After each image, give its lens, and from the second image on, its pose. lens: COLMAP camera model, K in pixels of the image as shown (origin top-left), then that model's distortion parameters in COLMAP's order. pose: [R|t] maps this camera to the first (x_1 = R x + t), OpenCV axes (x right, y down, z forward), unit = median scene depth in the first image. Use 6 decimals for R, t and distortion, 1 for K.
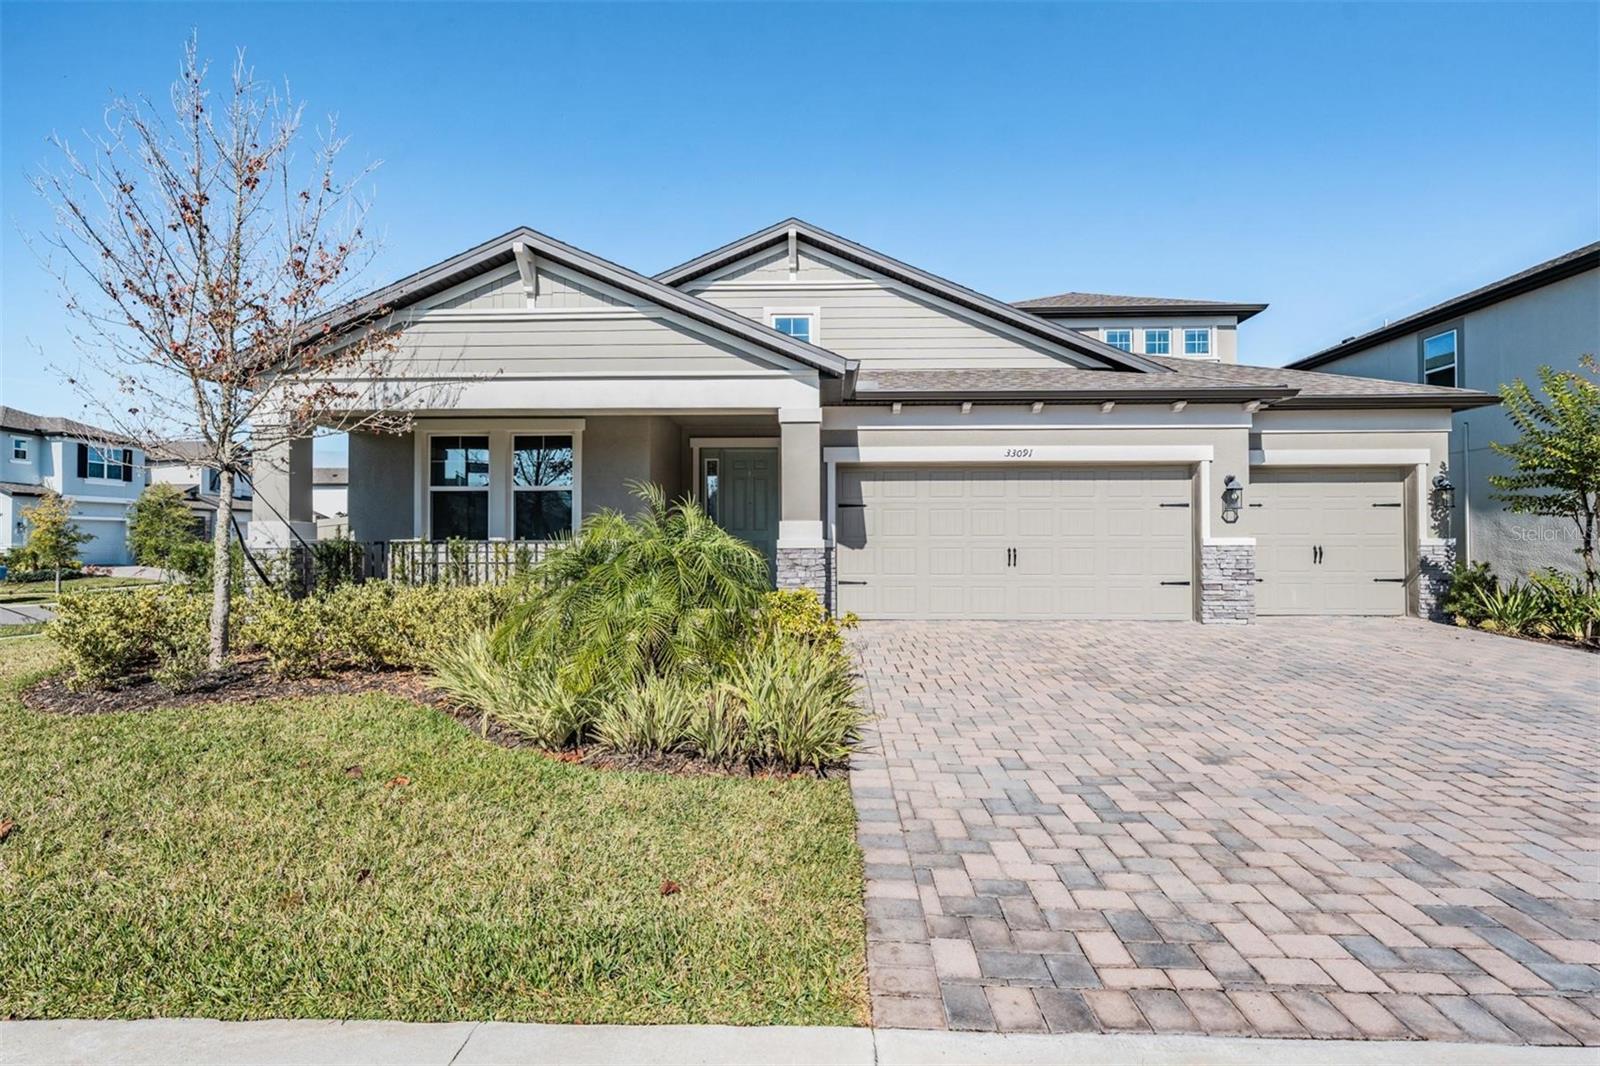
lens RADIAL K [[815.9, 0, 803.1], [0, 815.9, 528.8], [0, 0, 1]] dist [0.007038, 0.000283]
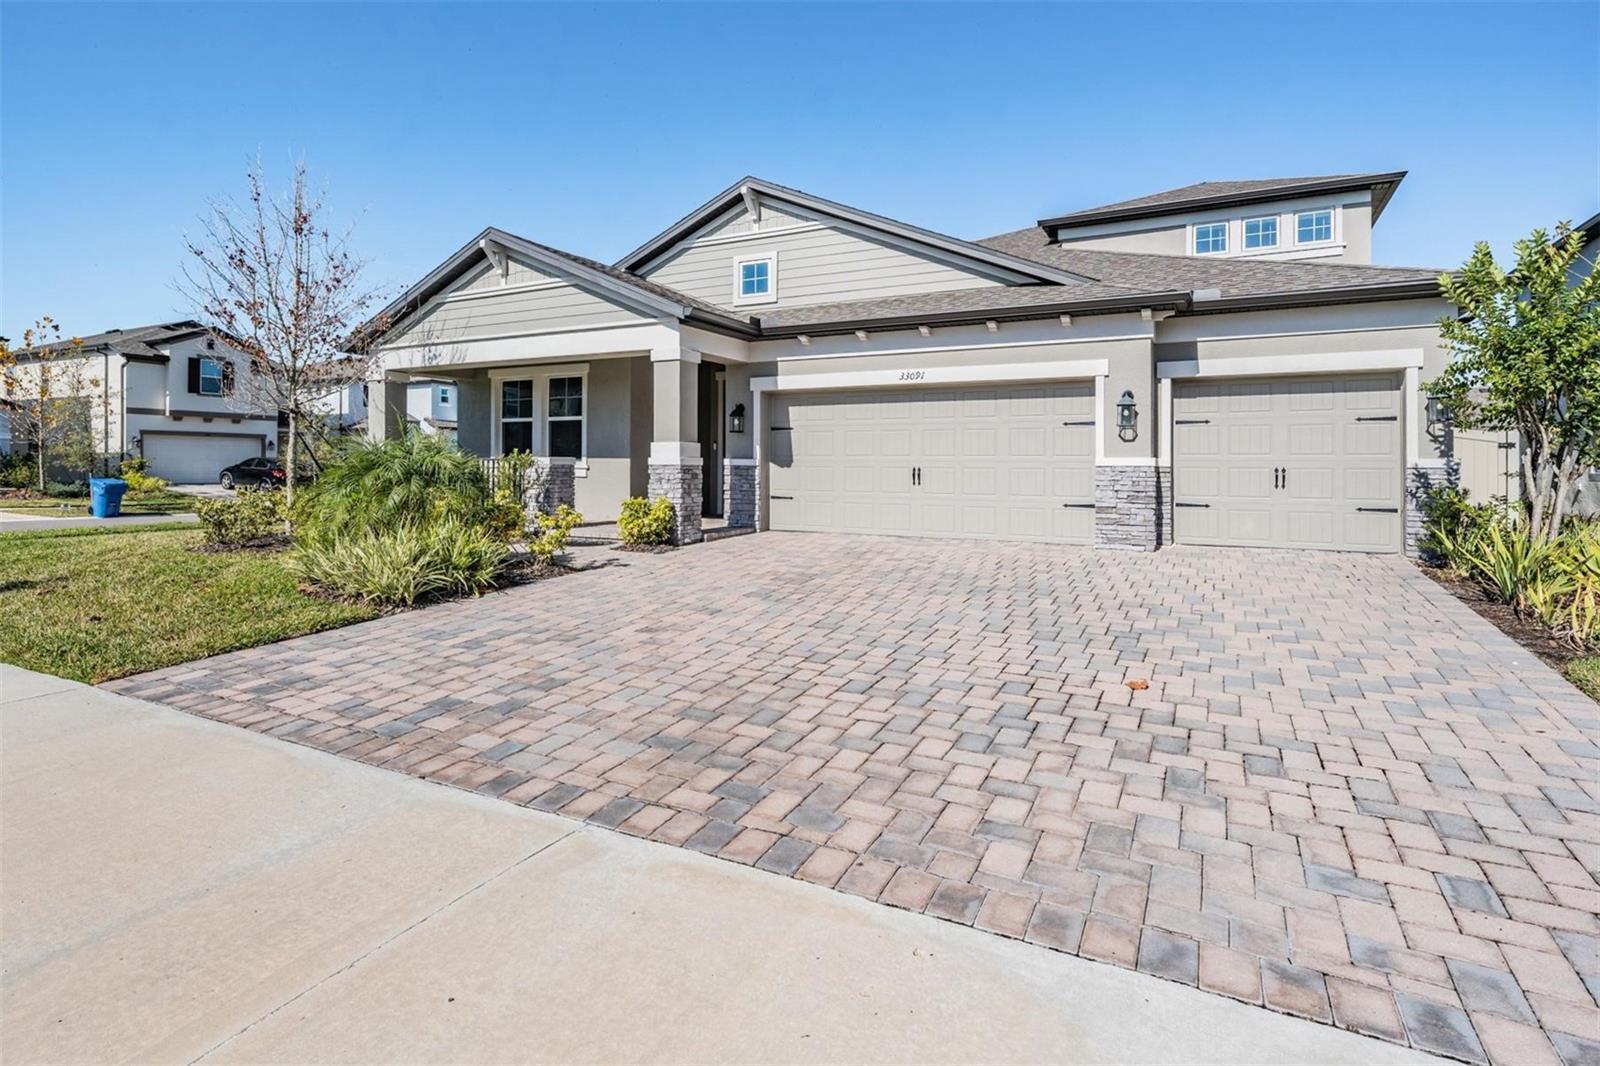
lens RADIAL K [[815.9, 0, 776.8], [0, 815.9, 460.6], [0, 0, 1]] dist [0.007038, 0.000283]
pose [[0.896889, 0.003197, -0.442244, 0.553495], [0.000893, 0.999959, 0.009041, 0.005388], [0.442255, -0.008504, 0.896849, -0.008399]]
